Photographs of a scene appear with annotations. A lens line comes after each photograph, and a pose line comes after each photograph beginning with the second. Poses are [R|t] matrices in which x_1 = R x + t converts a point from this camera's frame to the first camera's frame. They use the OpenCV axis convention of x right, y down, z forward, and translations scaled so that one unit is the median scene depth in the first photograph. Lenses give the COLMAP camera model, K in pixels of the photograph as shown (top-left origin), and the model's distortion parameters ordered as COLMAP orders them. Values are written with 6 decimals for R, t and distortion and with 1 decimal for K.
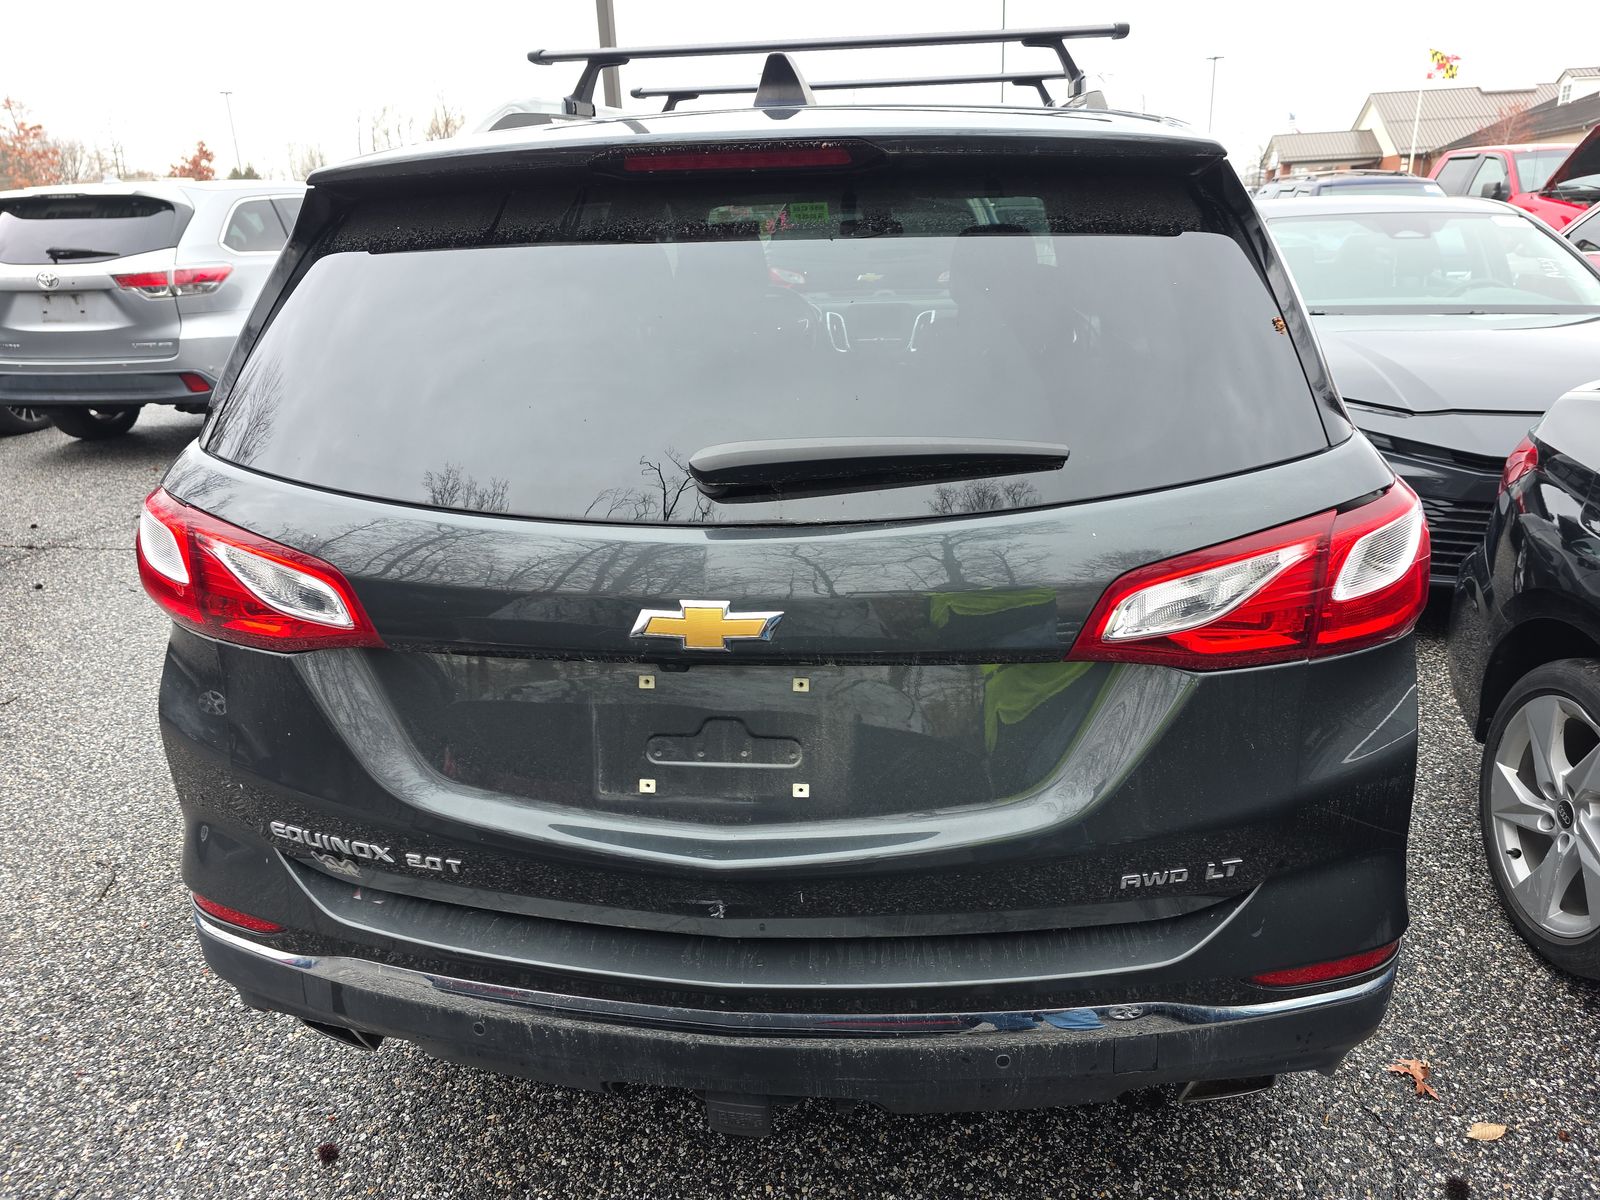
lens RADIAL K [[1061.0, 0, 804.0], [0, 1061.0, 583.5], [0, 0, 1]] dist [0.057767, -0.039776]
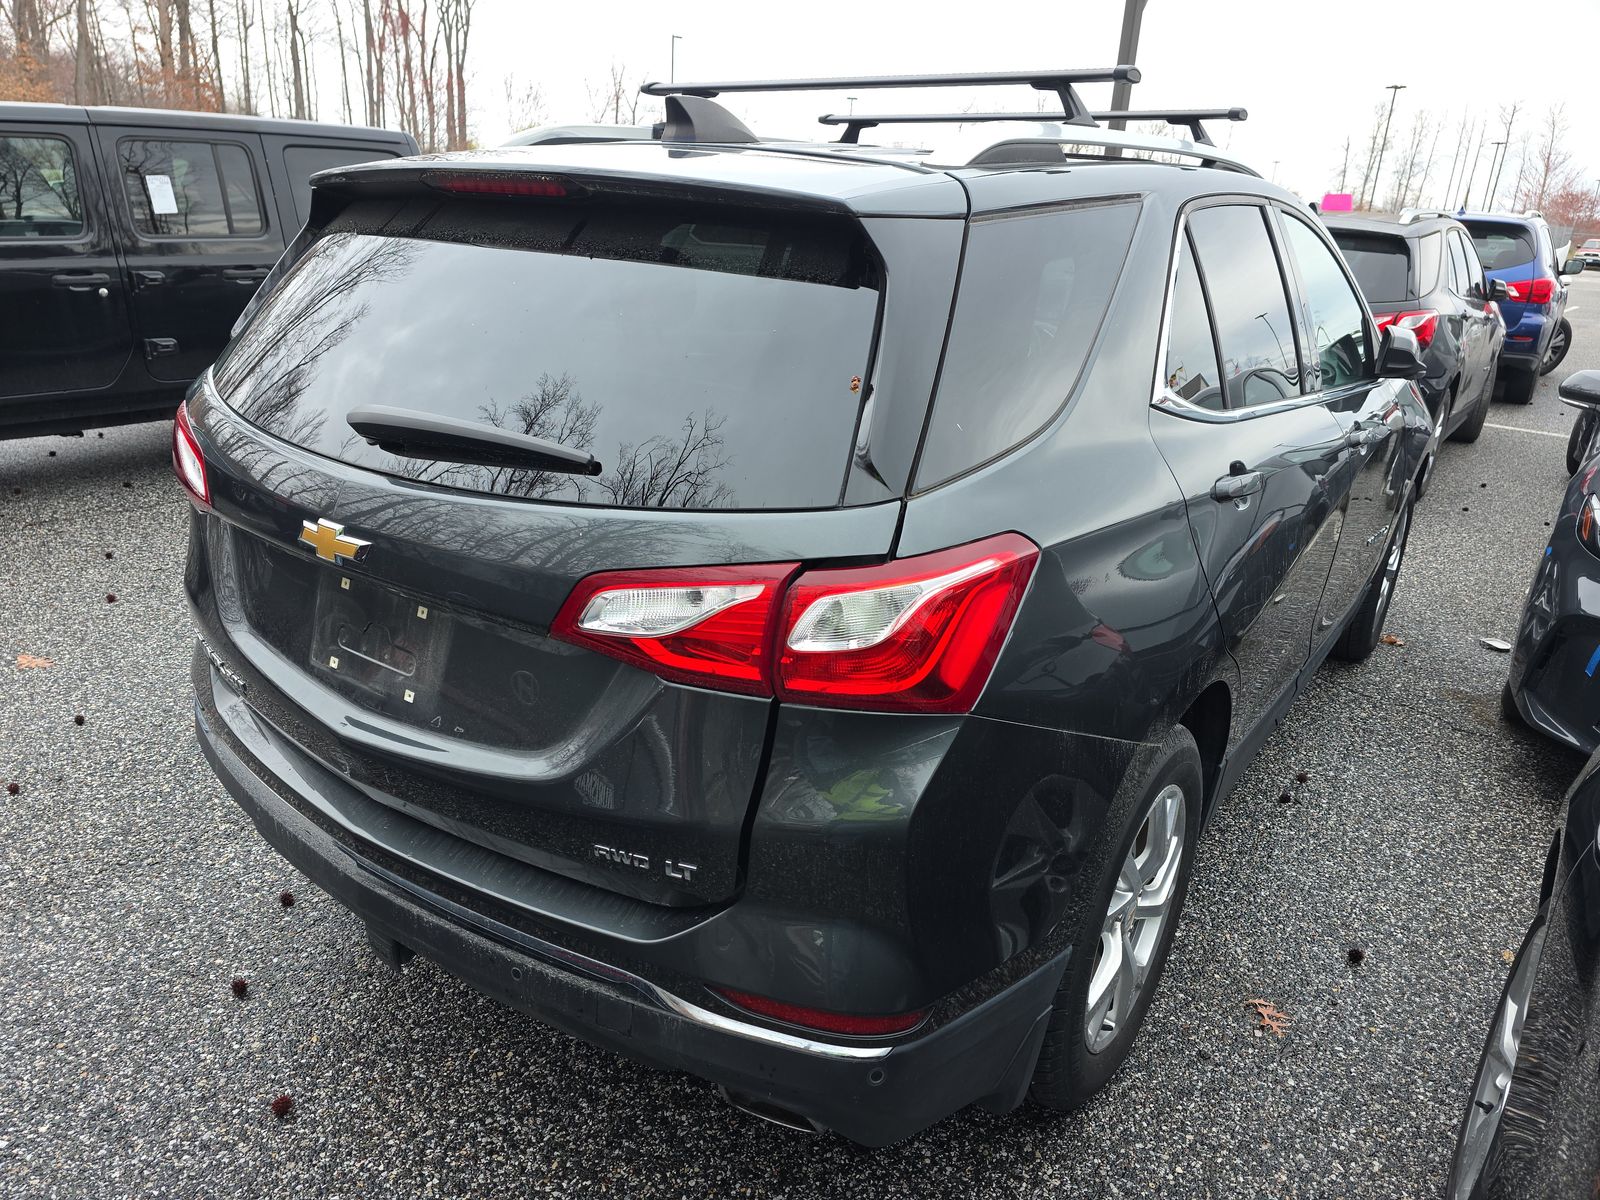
lens RADIAL K [[1064.6, 0, 800.0], [0, 1064.6, 600.0], [0, 0, 1]] dist [0.044647, -0.003842]
pose [[0.869659, 0.228671, -0.437495, 0.697595], [-0.227204, 0.972206, 0.056516, -0.066428], [0.438259, 0.050251, 0.897443, 0.058612]]
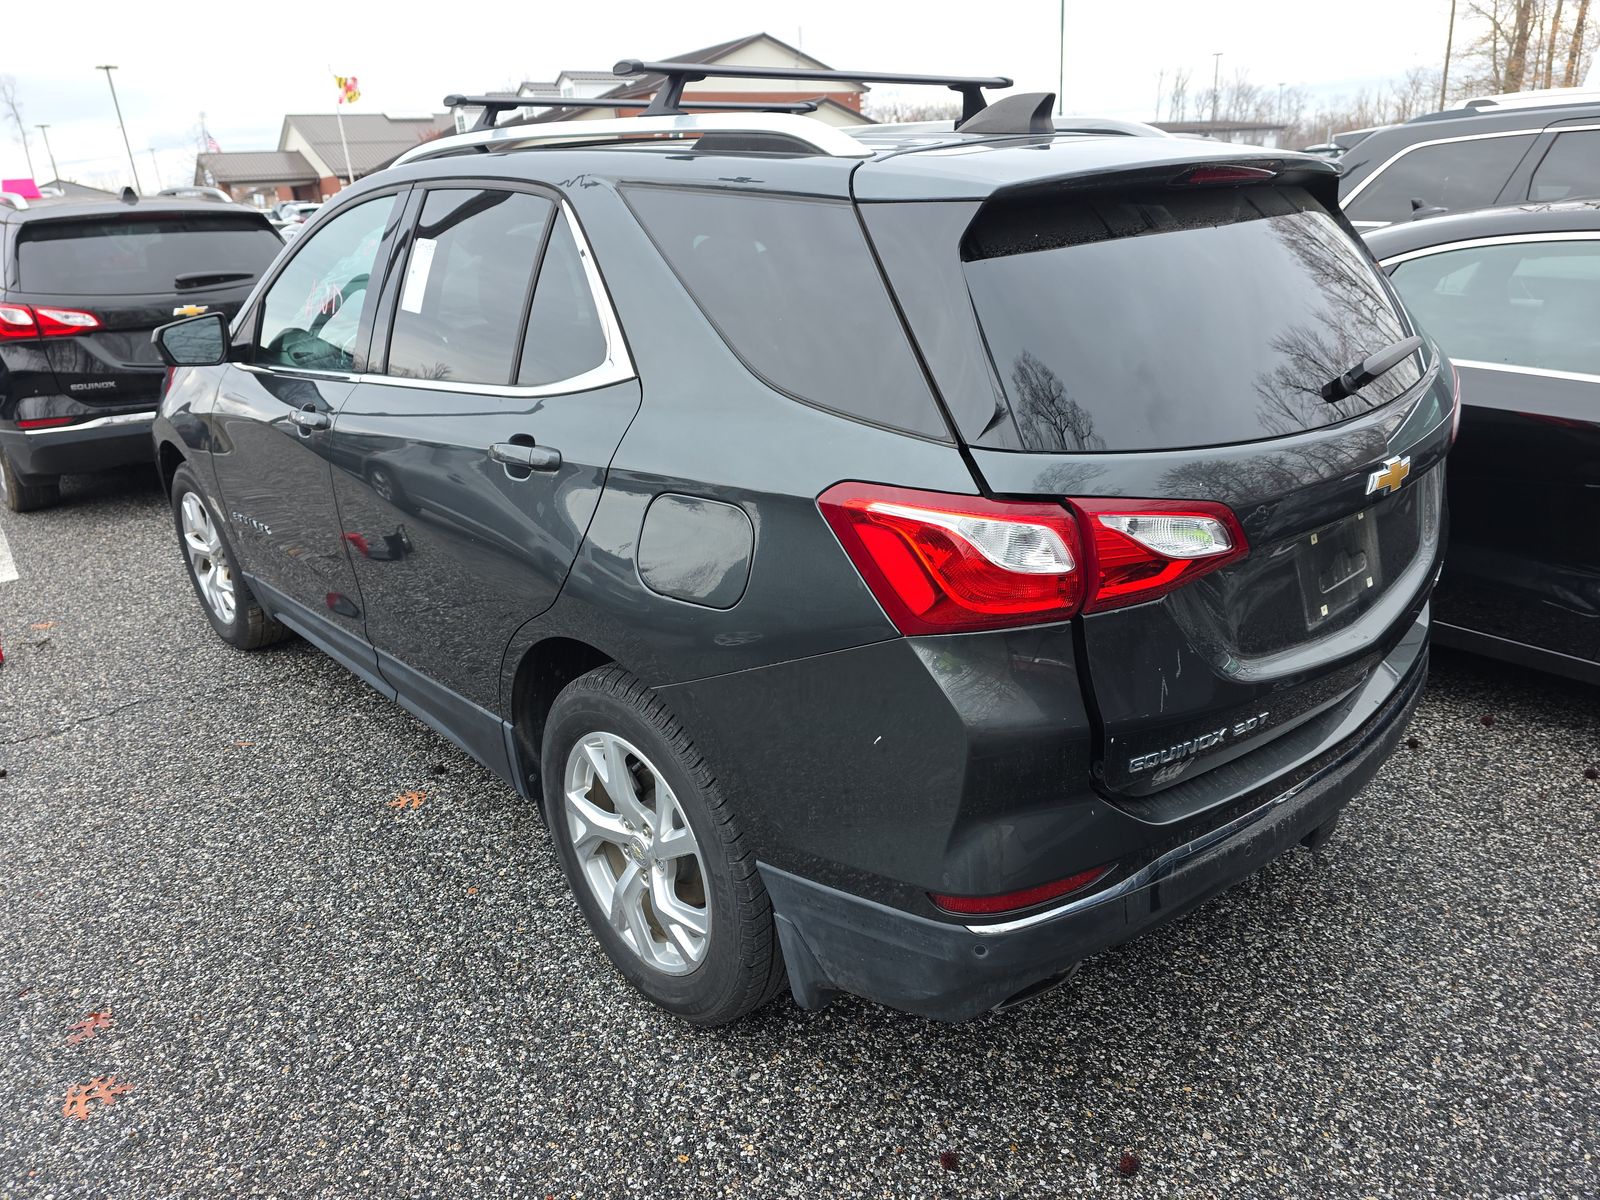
lens RADIAL K [[1064.6, 0, 800.0], [0, 1064.6, 600.0], [0, 0, 1]] dist [0.044647, -0.003842]
pose [[0.656293, -0.272114, 0.703729, -1.239869], [0.275557, 0.954717, 0.112182, -0.138263], [-0.702387, 0.120293, 0.701556, 0.372687]]
